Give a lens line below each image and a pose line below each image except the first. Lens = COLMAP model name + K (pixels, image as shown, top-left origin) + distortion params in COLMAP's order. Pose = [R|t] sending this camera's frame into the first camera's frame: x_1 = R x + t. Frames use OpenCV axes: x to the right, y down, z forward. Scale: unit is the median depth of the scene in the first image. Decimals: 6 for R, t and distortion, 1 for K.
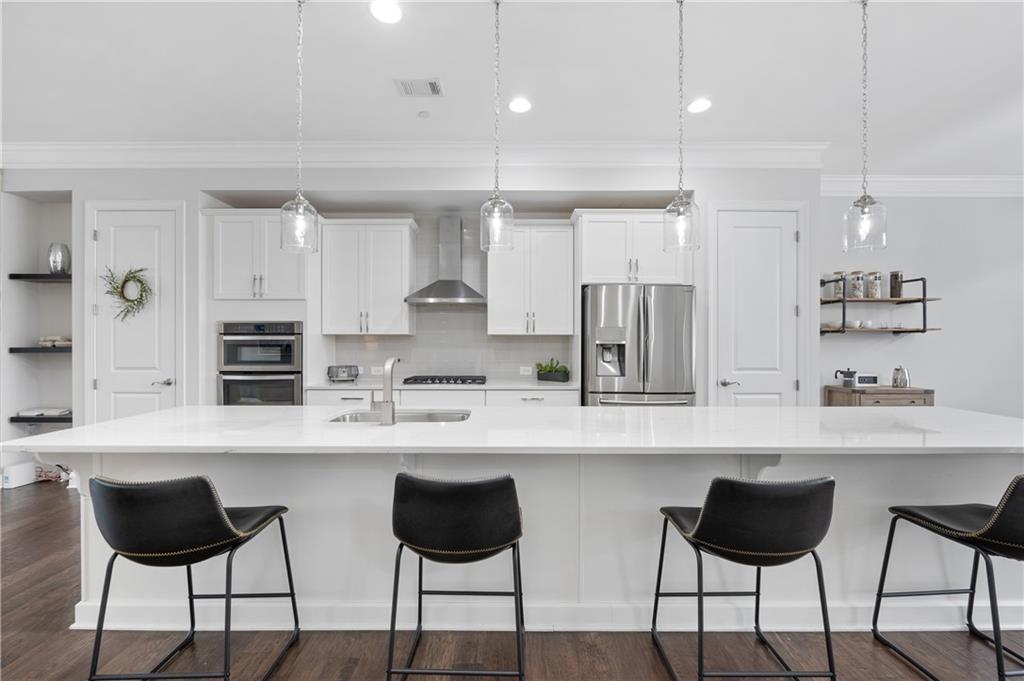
lens RADIAL K [[413.4, 0, 510.2], [0, 413.4, 343.6], [0, 0, 1]] dist [-0.008384, 0.000125]
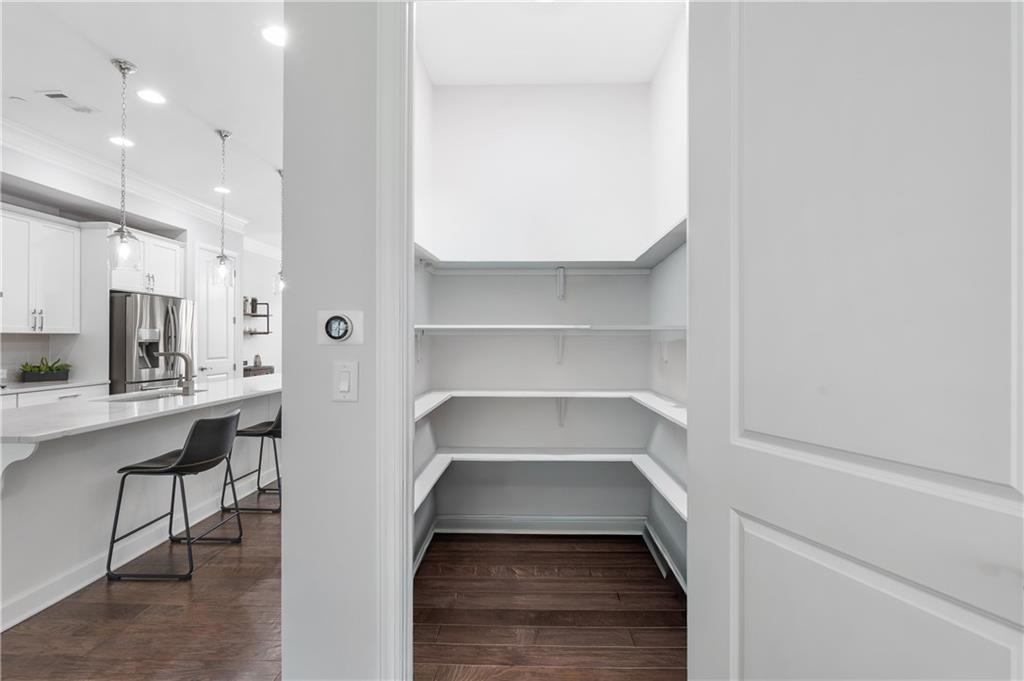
lens RADIAL K [[469.6, 0, 515.2], [0, 469.6, 336.7], [0, 0, 1]] dist [0.000659, 0.000343]
pose [[0.038601, 0.002877, 0.999251, -1.064300], [0.005772, 0.999979, -0.003102, -0.004085], [-0.999238, 0.005887, 0.038584, -0.151809]]
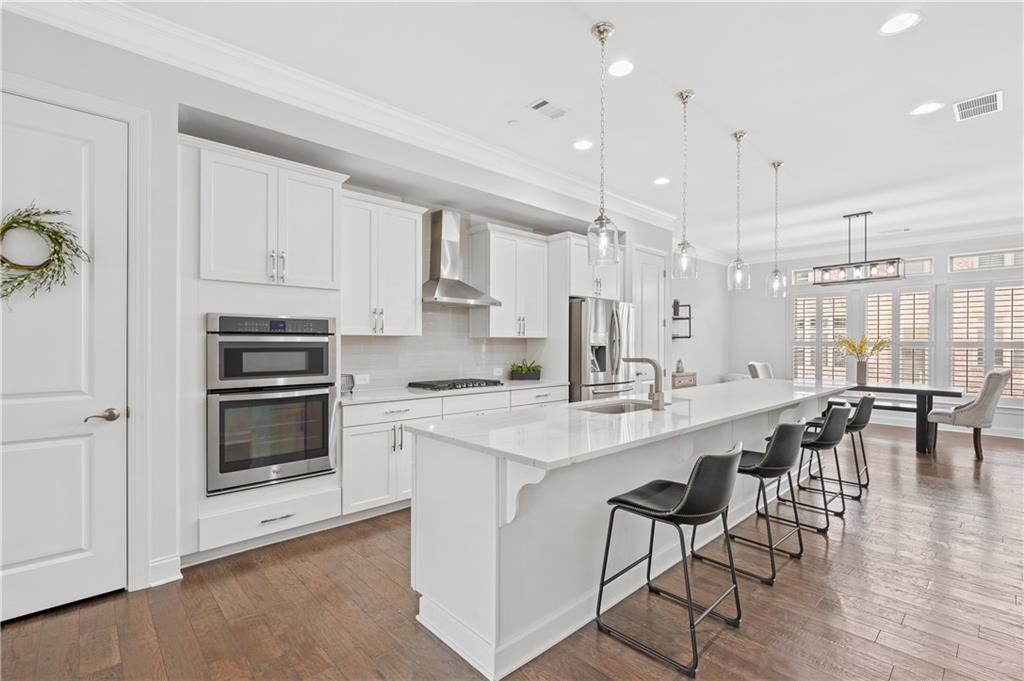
lens RADIAL K [[469.6, 0, 514.1], [0, 469.6, 344.0], [0, 0, 1]] dist [0.000659, 0.000343]
pose [[0.728969, -0.000913, 0.684546, -0.864061], [0.002637, 0.999995, -0.001474, -0.003143], [-0.684541, 0.002880, 0.728968, 0.128678]]
